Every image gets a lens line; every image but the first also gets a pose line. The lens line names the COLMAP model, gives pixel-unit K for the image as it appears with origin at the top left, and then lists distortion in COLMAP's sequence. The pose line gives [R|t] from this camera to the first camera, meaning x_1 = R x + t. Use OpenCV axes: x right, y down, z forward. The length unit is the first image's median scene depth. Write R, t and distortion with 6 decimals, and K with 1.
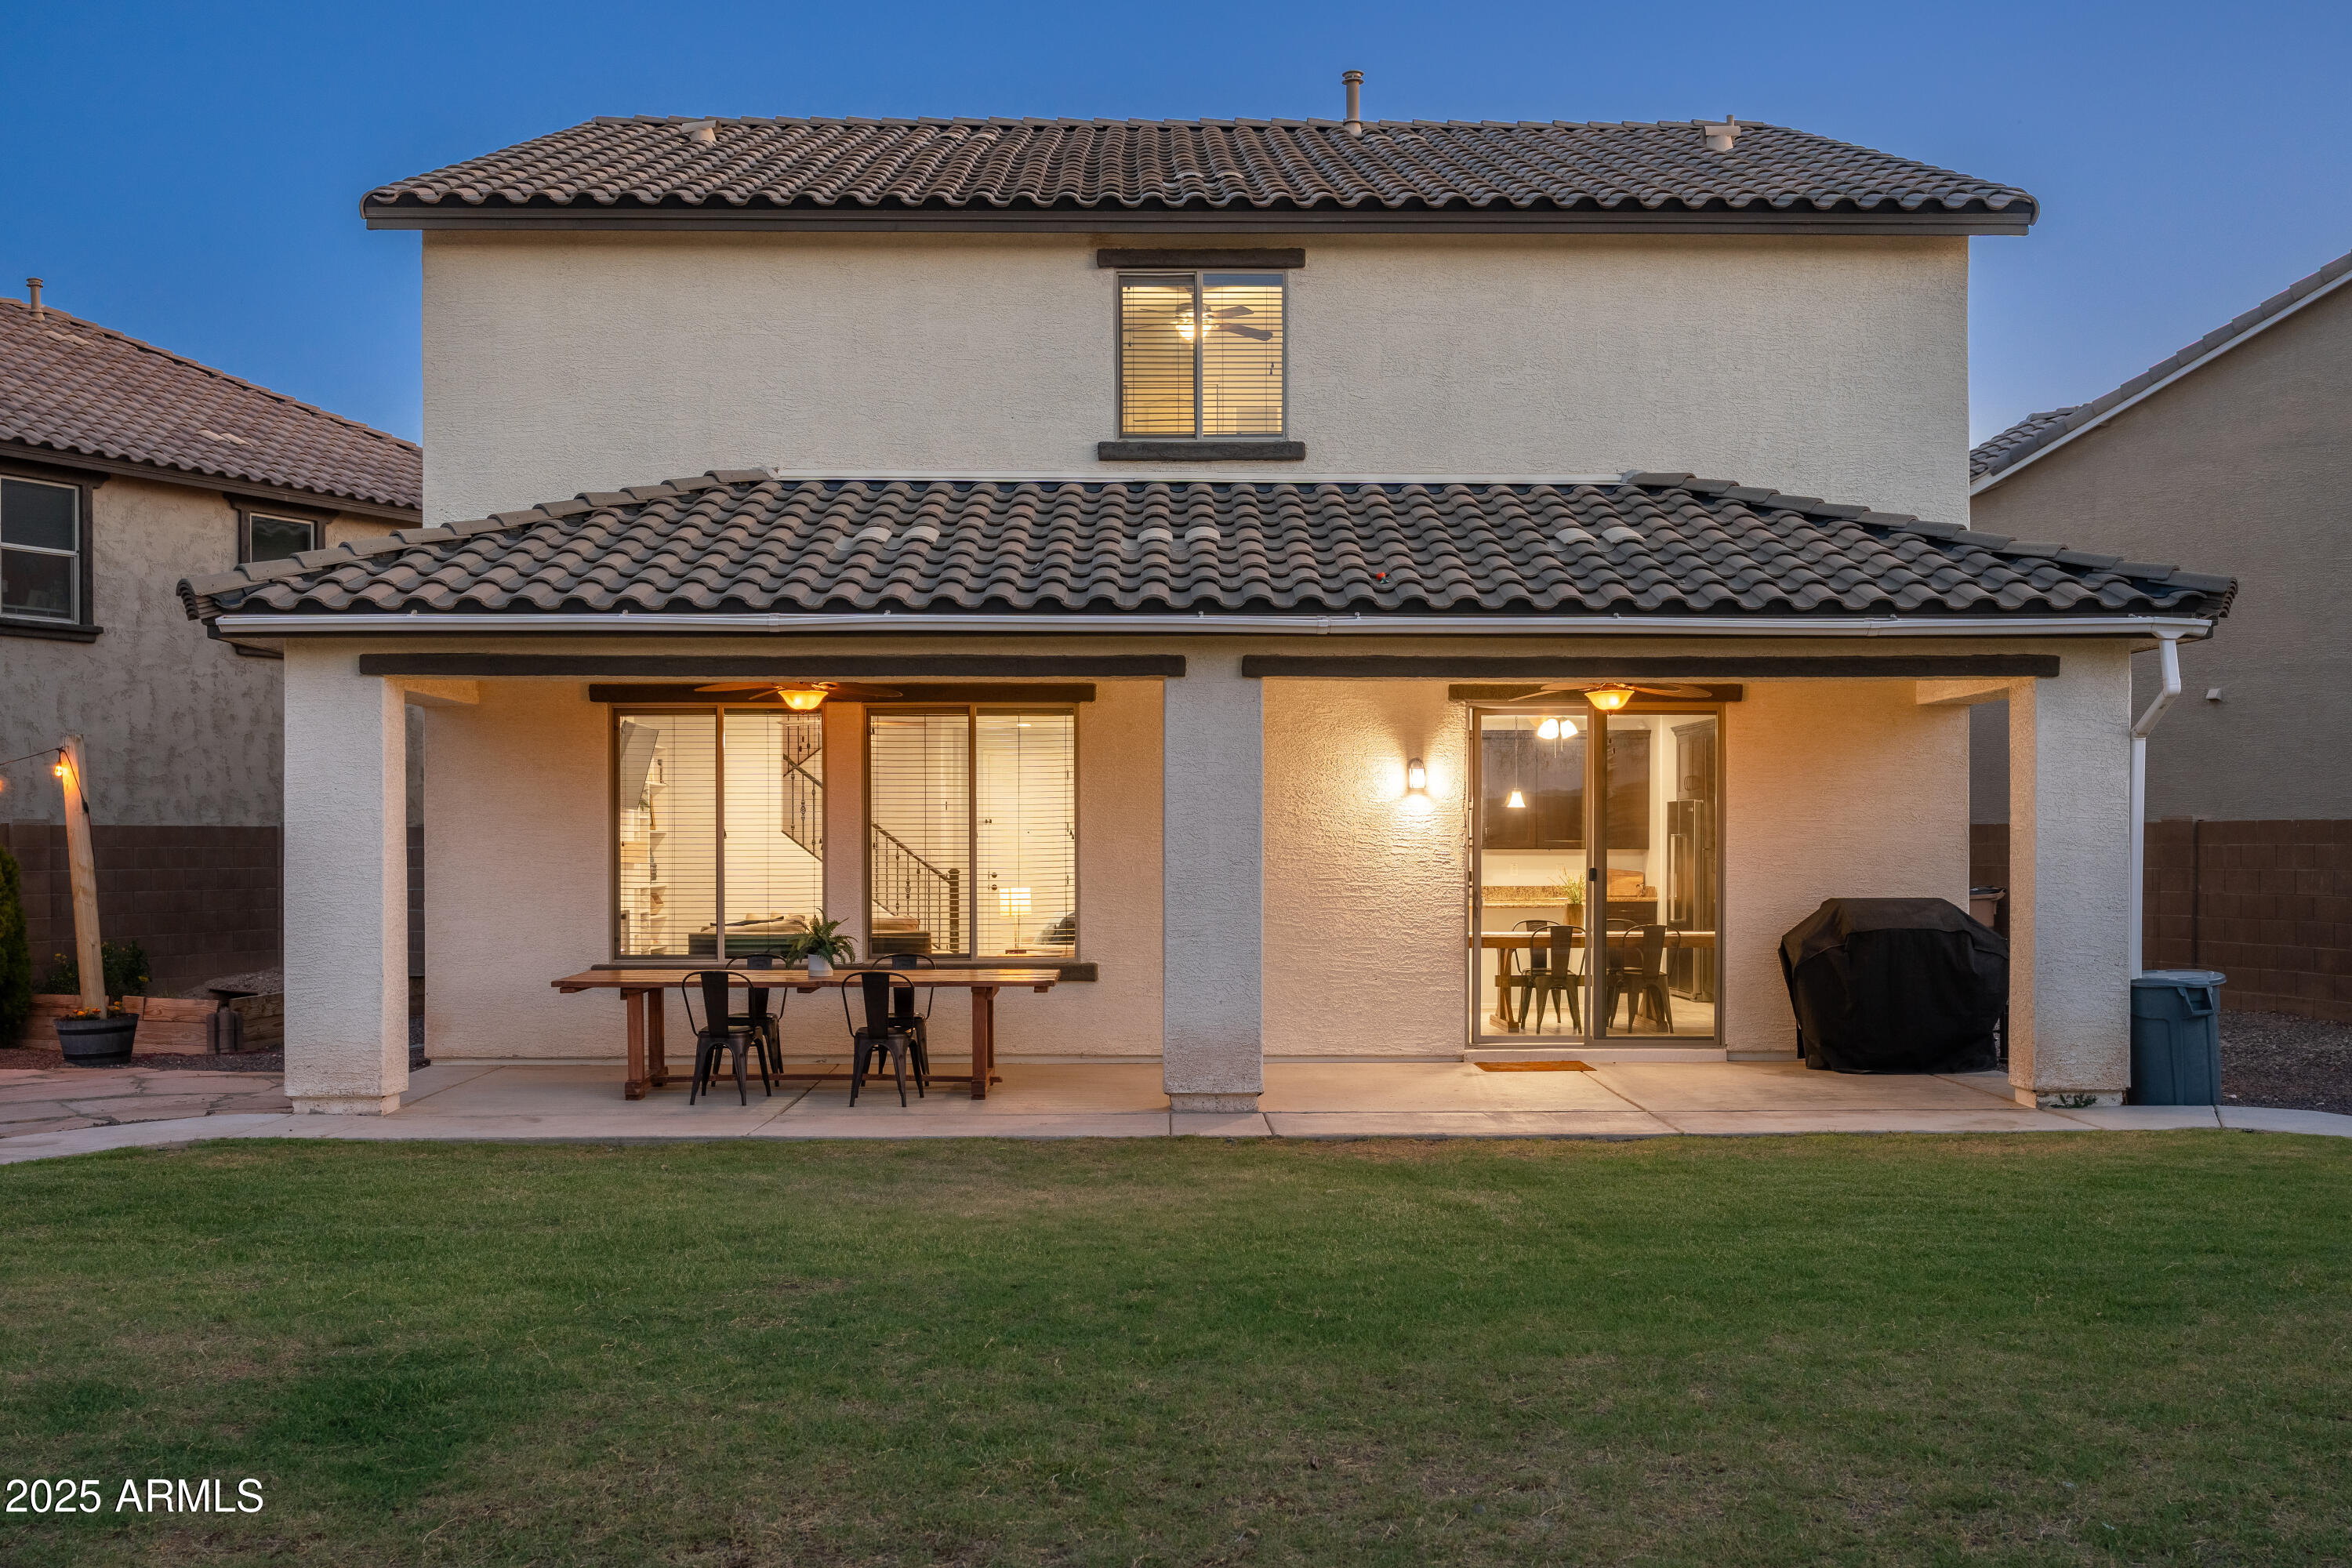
lens RADIAL K [[2096.7, 0, 1179.1], [0, 2096.7, 849.6], [0, 0, 1]] dist [0.004338, 0.005894]
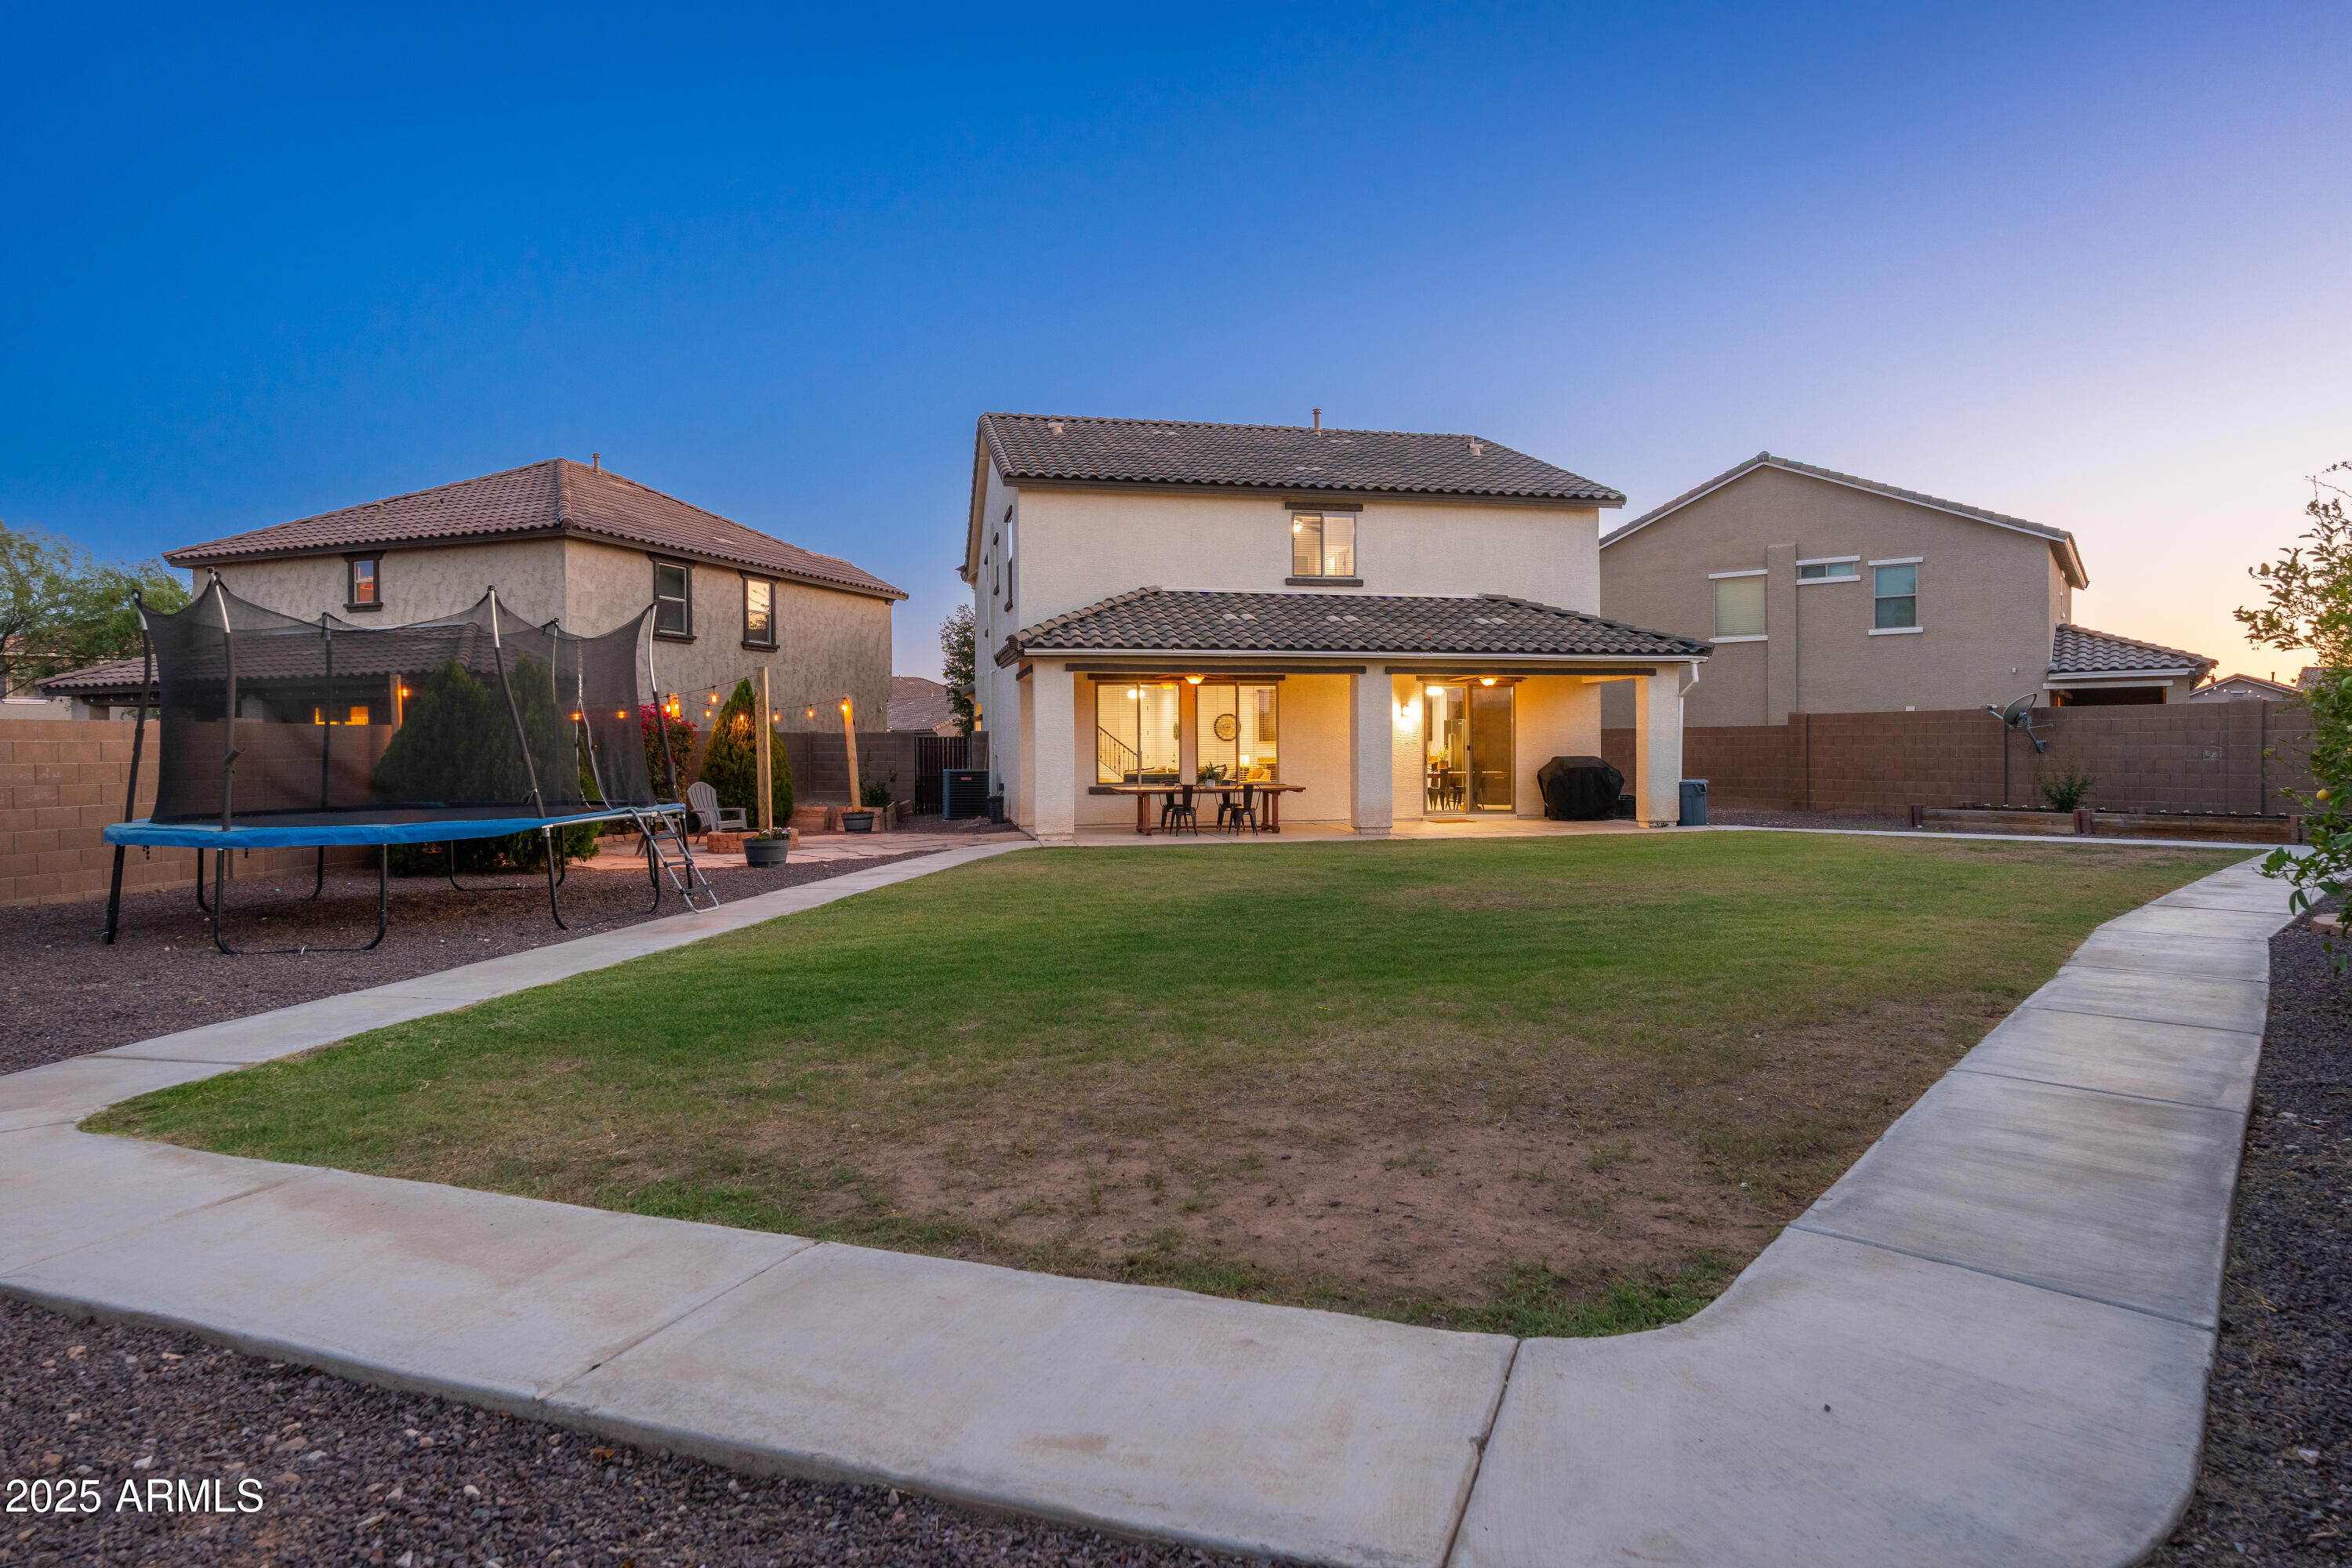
lens RADIAL K [[1224.7, 0, 1181.6], [0, 1224.7, 746.0], [0, 0, 1]] dist [-0.003098, 0.002183]
pose [[0.981427, -0.004889, 0.191772, -0.450187], [0.005597, 0.999979, -0.003149, 0.012170], [-0.191753, 0.004164, 0.981434, -0.427219]]
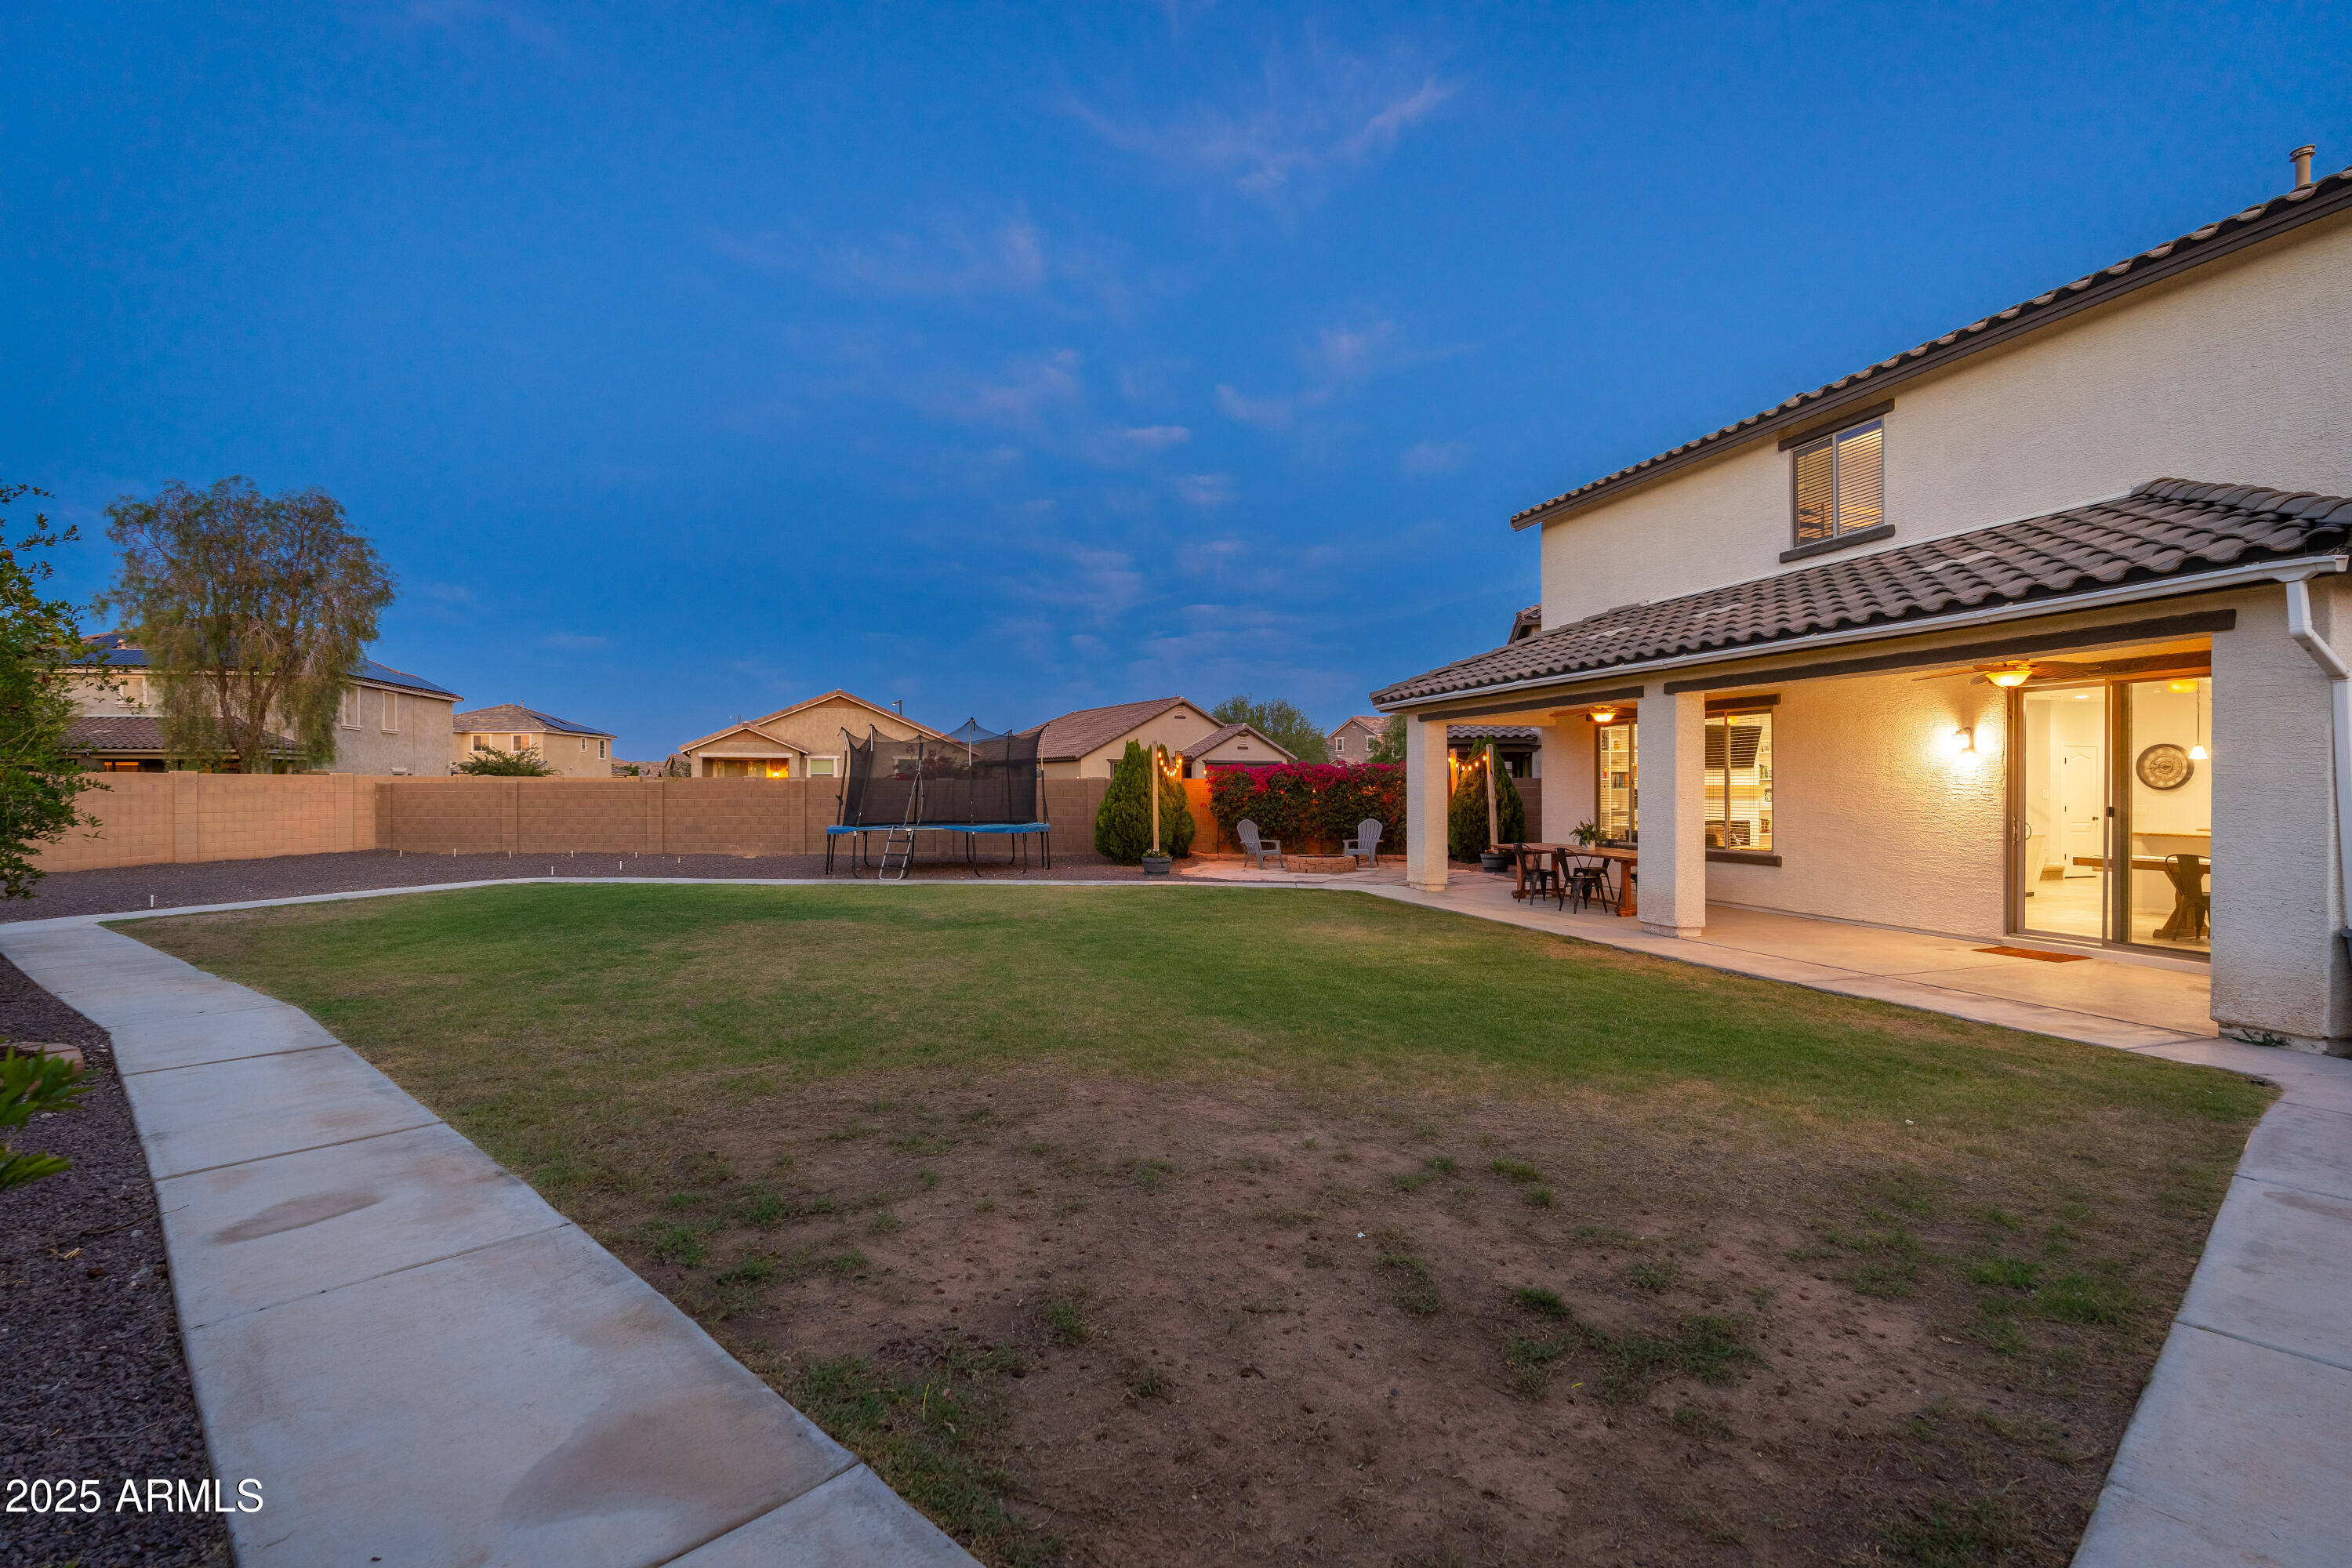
lens RADIAL K [[1028.1, 0, 1186.7], [0, 1028.1, 801.4], [0, 0, 1]] dist [-0.007134, 0.001360]
pose [[0.278730, 0.017366, -0.960212, 0.644543], [-0.005966, 0.999849, 0.016351, -0.001420], [0.960351, 0.001172, 0.278791, 0.300944]]
